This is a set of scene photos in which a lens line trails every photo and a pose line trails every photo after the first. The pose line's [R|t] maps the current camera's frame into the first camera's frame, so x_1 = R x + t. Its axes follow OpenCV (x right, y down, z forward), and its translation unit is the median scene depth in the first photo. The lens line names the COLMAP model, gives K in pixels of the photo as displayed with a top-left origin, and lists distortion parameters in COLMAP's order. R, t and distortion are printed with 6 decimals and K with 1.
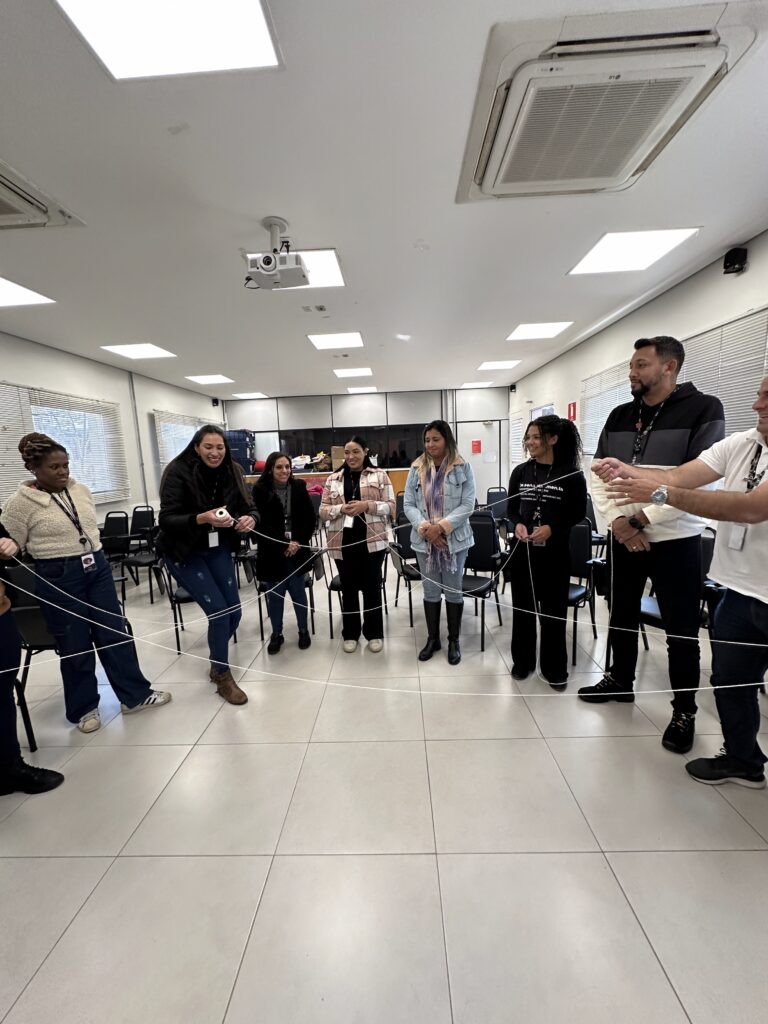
lens RADIAL K [[410.9, 0, 386.2], [0, 410.9, 512.2], [0, 0, 1]] dist [0.000957, 0.000057]
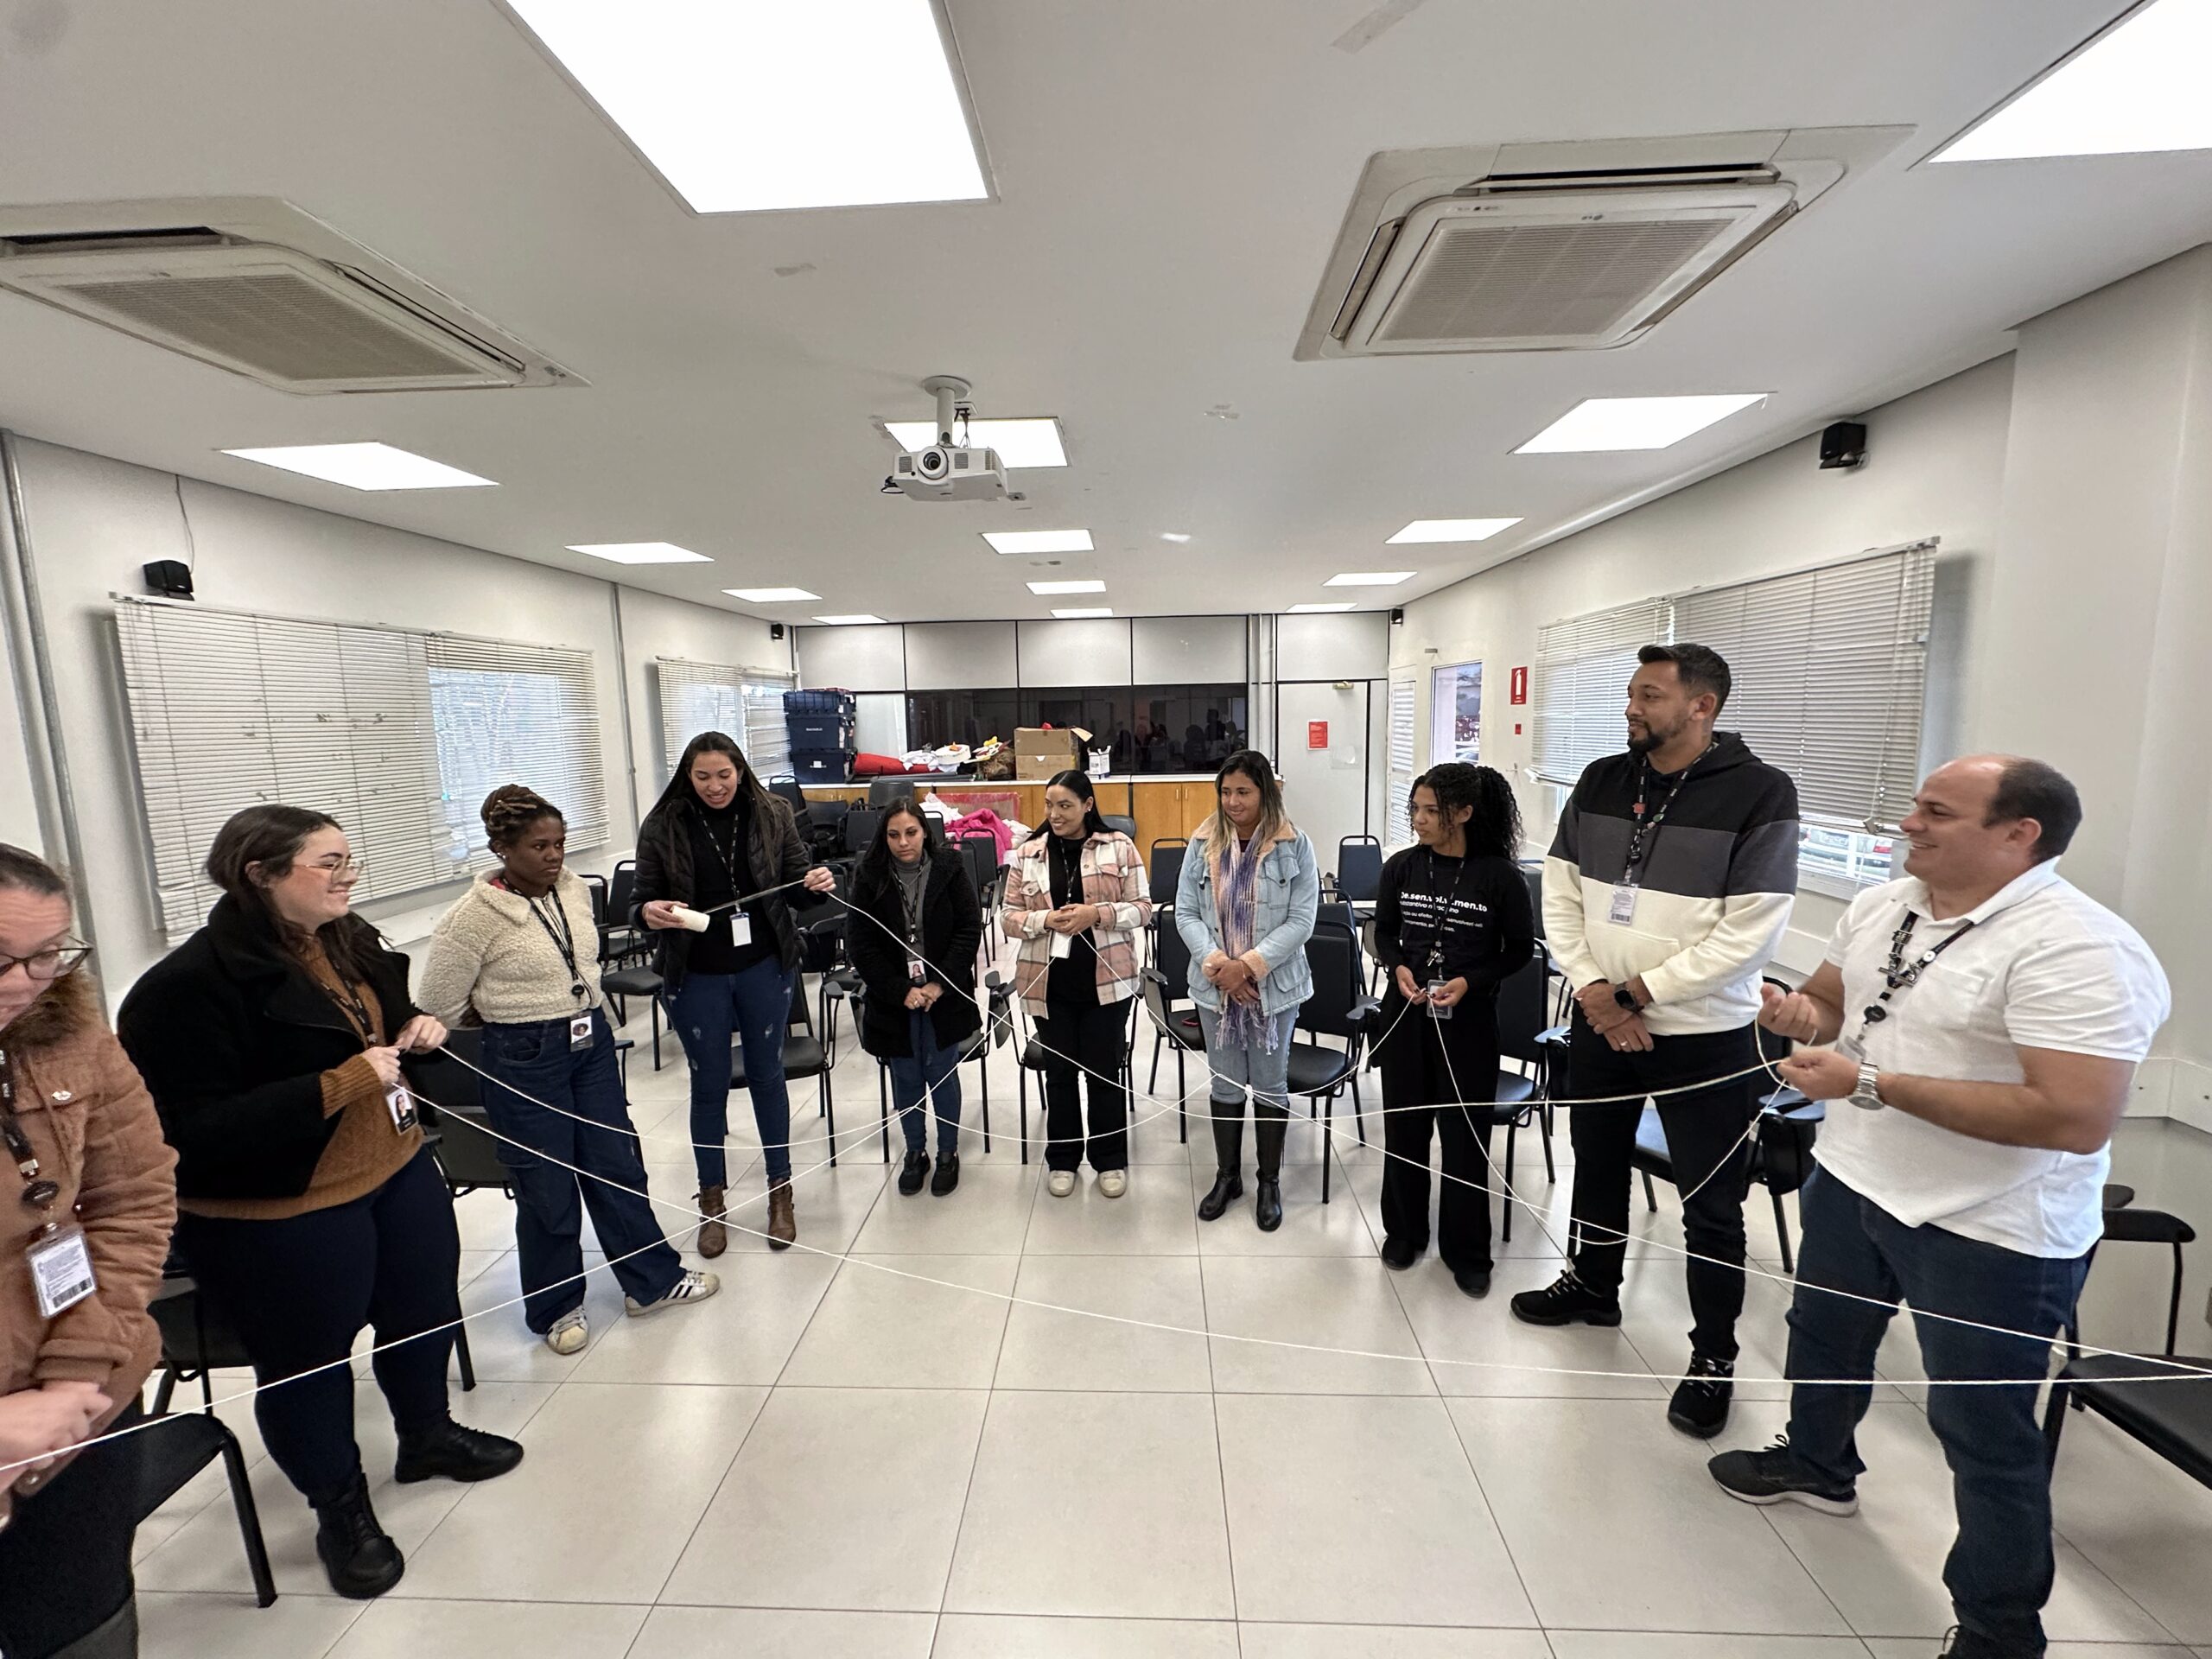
lens RADIAL K [[887.6, 0, 1106.0], [0, 887.6, 829.5], [0, 0, 1]] dist [0.000957, 0.000057]
pose [[0.999644, 0.023388, -0.012829, -0.031779], [-0.023477, 0.999701, -0.006814, -0.107420], [0.012666, 0.007113, 0.999894, -0.097640]]
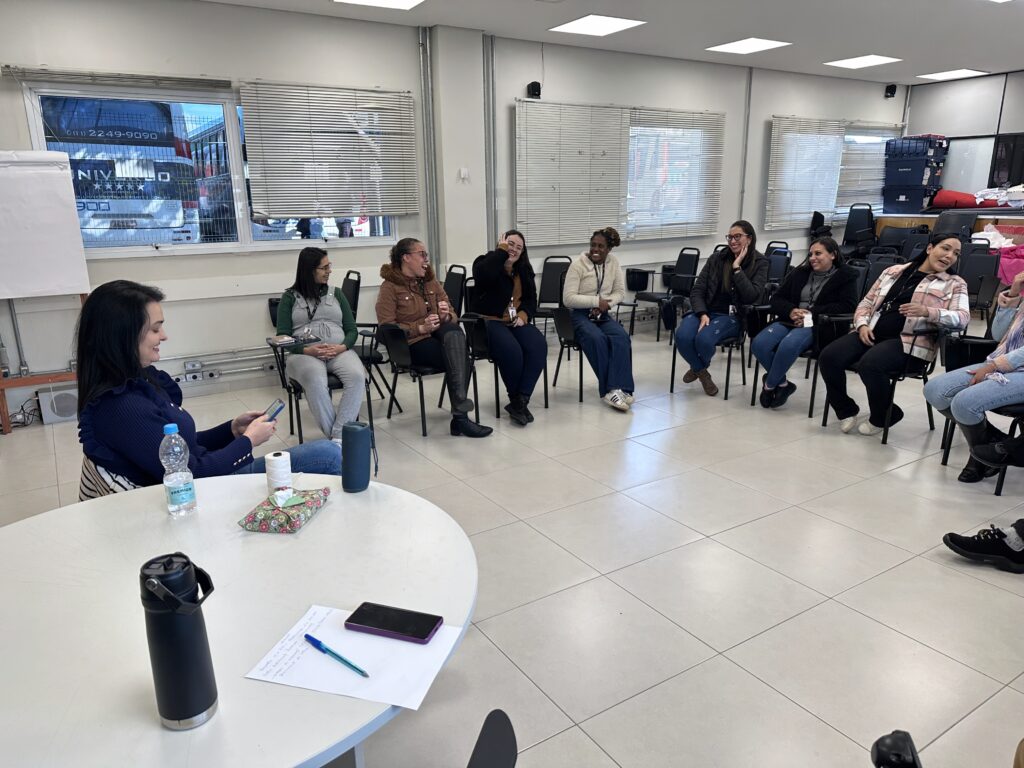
lens RADIAL K [[713.1, 0, 512.0], [0, 713.1, 384.0], [0, 0, 1]] dist [0.013295, -0.003662]
pose [[0.564444, 0.249806, -0.786766, 0.642282], [-0.125317, 0.967995, 0.217444, -0.007243], [0.815904, -0.024140, 0.577683, -0.300852]]
